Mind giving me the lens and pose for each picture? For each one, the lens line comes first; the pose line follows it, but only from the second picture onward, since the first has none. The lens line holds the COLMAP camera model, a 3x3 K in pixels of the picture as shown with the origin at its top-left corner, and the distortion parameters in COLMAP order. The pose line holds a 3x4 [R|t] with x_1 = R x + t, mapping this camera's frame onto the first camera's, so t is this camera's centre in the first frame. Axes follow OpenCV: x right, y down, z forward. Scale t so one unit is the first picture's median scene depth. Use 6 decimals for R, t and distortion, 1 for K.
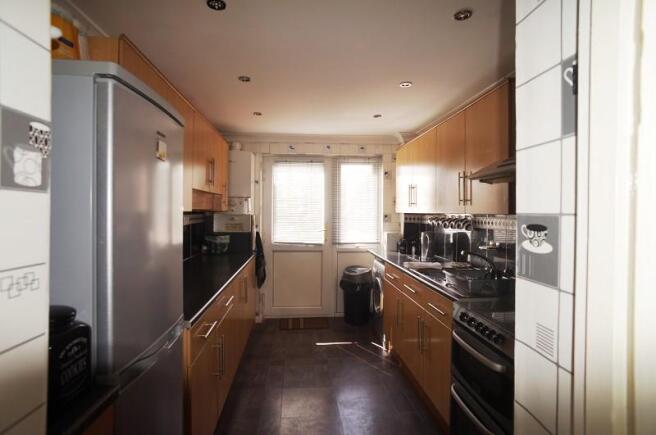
lens RADIAL K [[354.2, 0, 327.6], [0, 354.2, 215.0], [0, 0, 1]] dist [-0.032221, 0.011298]
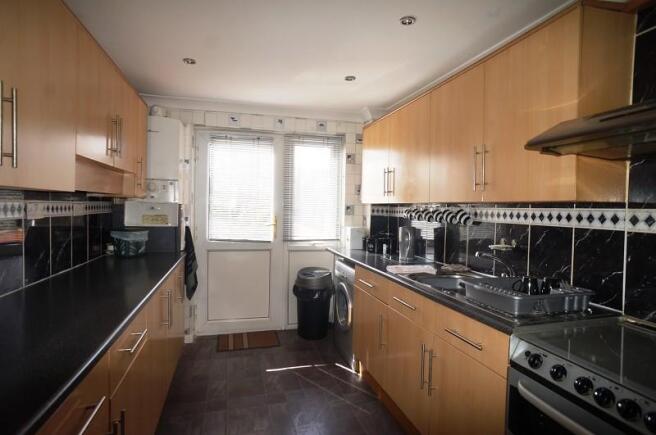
lens RADIAL K [[354.2, 0, 328.5], [0, 354.2, 216.9], [0, 0, 1]] dist [-0.032221, 0.011298]
pose [[0.982690, 0.007565, 0.185104, -0.039106], [-0.011187, 0.999766, 0.018533, 0.010507], [-0.184921, -0.020283, 0.982544, 0.193624]]
